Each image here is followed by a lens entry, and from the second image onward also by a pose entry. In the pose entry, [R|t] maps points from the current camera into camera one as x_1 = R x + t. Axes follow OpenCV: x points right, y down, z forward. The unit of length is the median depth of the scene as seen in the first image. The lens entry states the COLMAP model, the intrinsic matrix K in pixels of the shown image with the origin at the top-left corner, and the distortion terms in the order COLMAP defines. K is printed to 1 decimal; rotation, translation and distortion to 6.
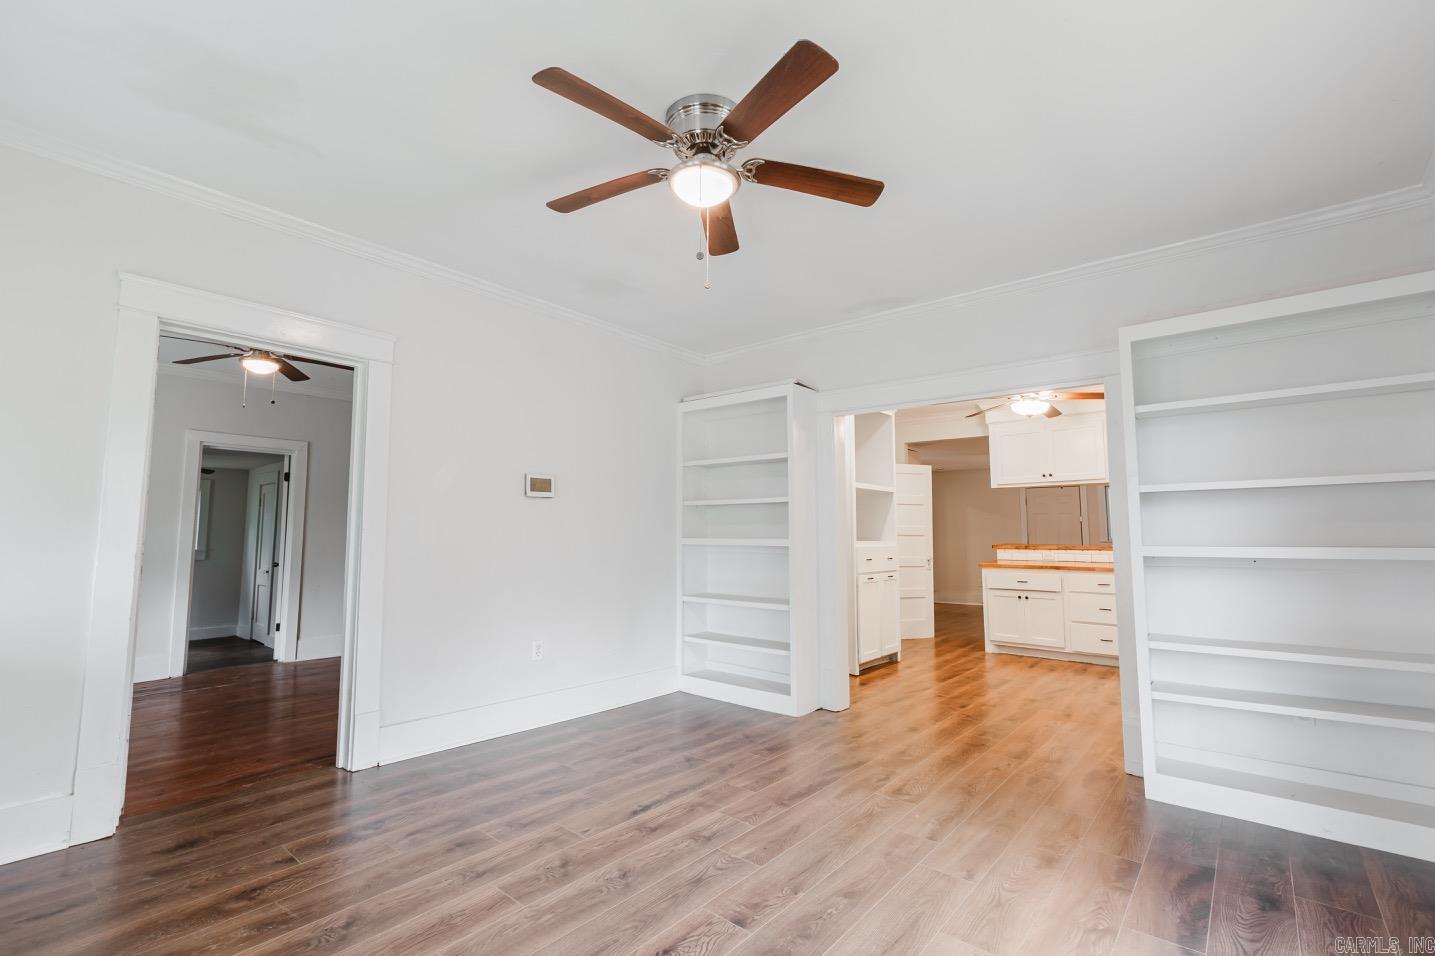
lens RADIAL K [[645.1, 0, 715.7], [0, 645.1, 478.1], [0, 0, 1]] dist [-0.002442, -0.000463]
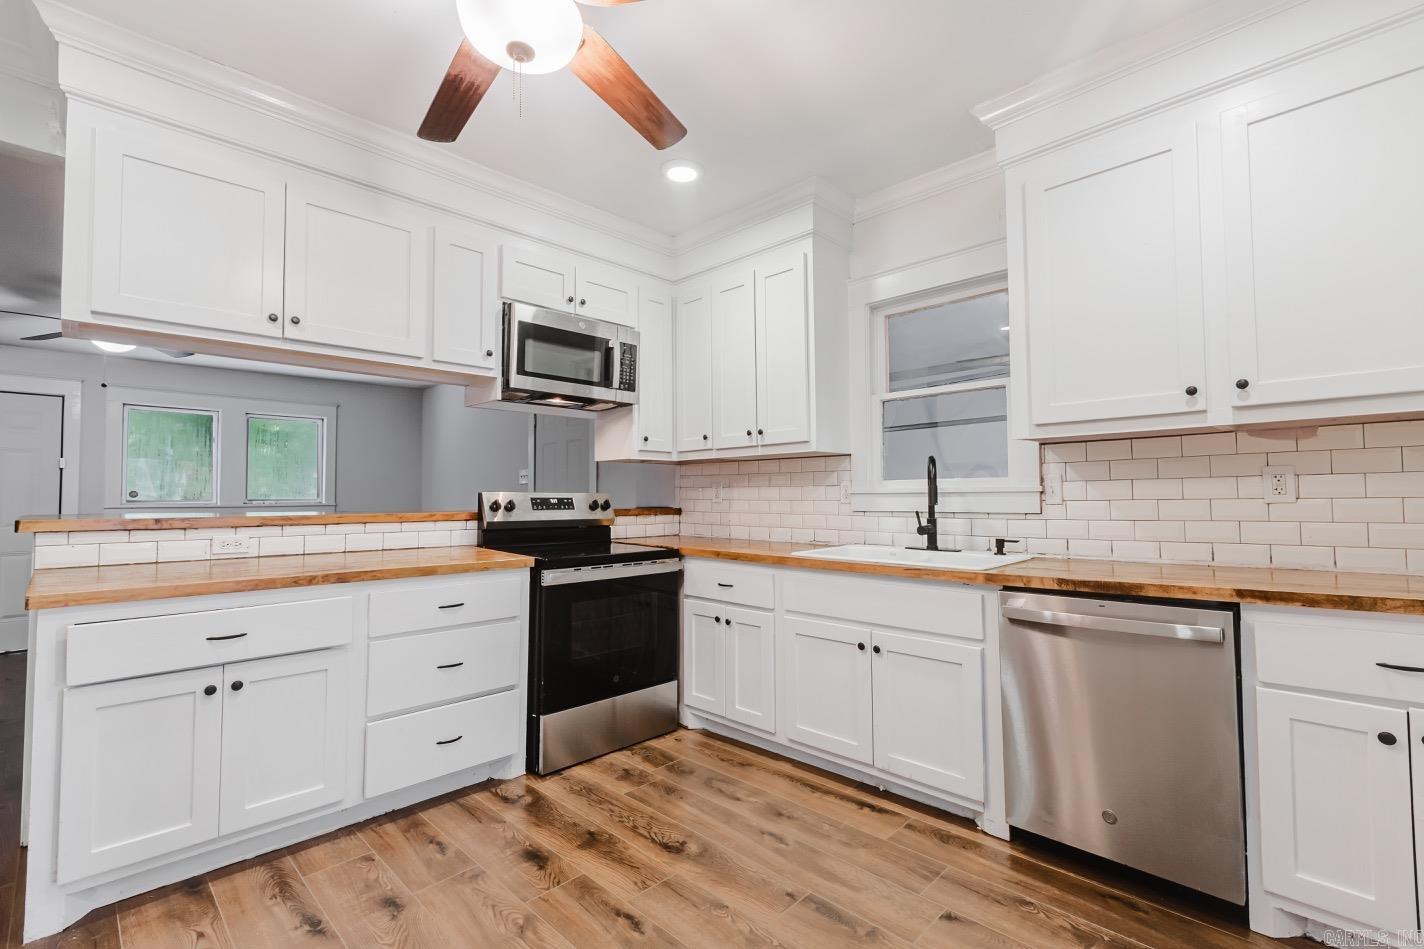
lens RADIAL K [[647.9, 0, 713.8], [0, 647.9, 464.1], [0, 0, 1]] dist [0.027674, -0.000085]
pose [[0.084924, 0.051559, 0.995053, 0.277306], [-0.081294, 0.995689, -0.044654, 0.114949], [-0.993066, -0.077099, 0.088750, 1.154300]]
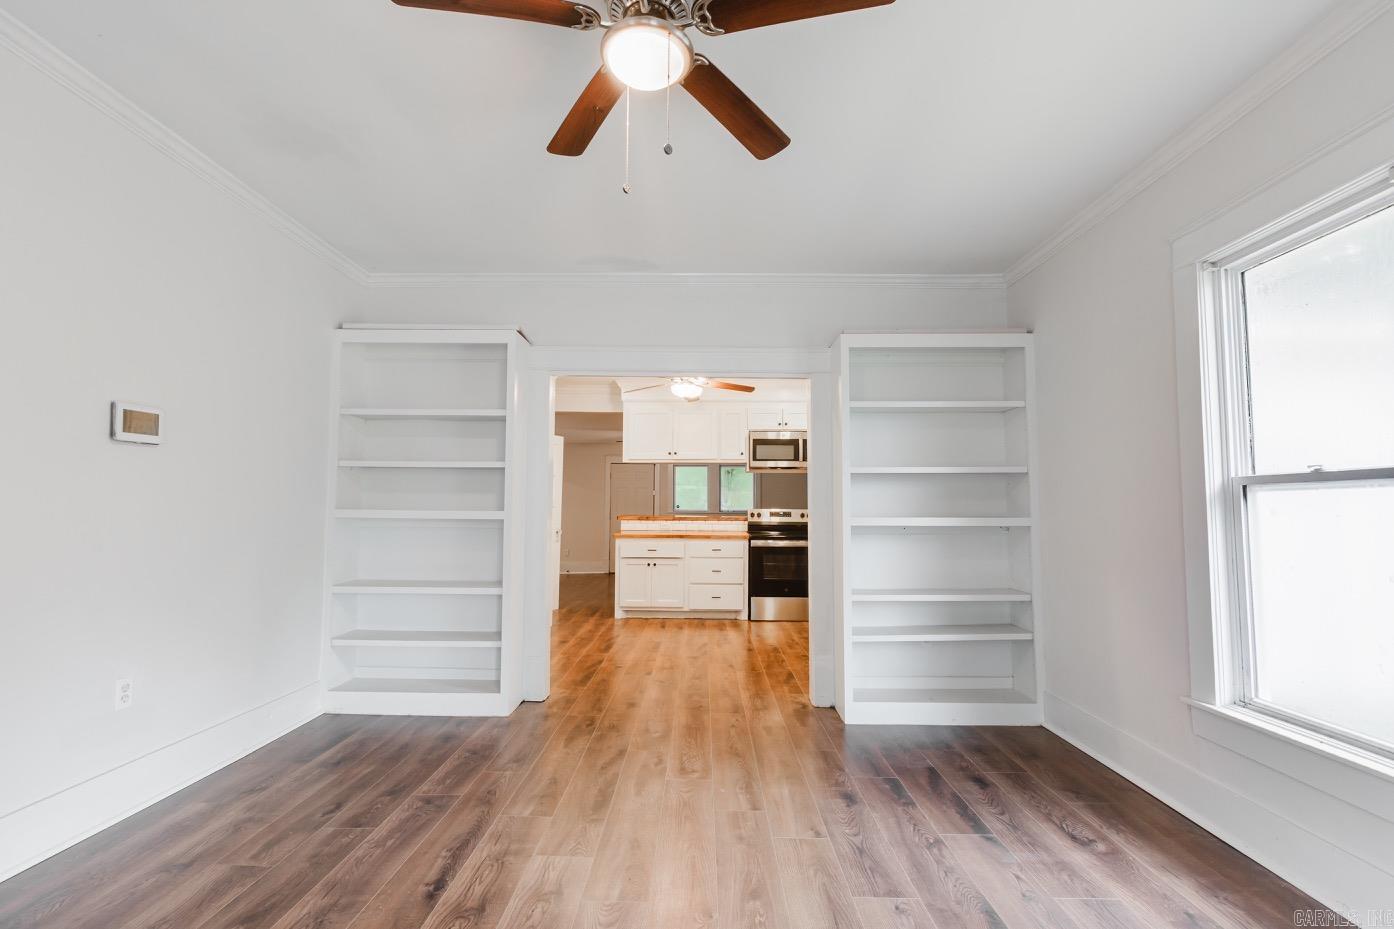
lens RADIAL K [[641.6, 0, 697.0], [0, 641.6, 464.5], [0, 0, 1]] dist [-0.000550, 0.000027]
pose [[0.768987, 0.046463, 0.637574, -0.249224], [-0.061157, 0.998128, 0.001023, 0.017297], [-0.636332, -0.039778, 0.770389, 0.192630]]
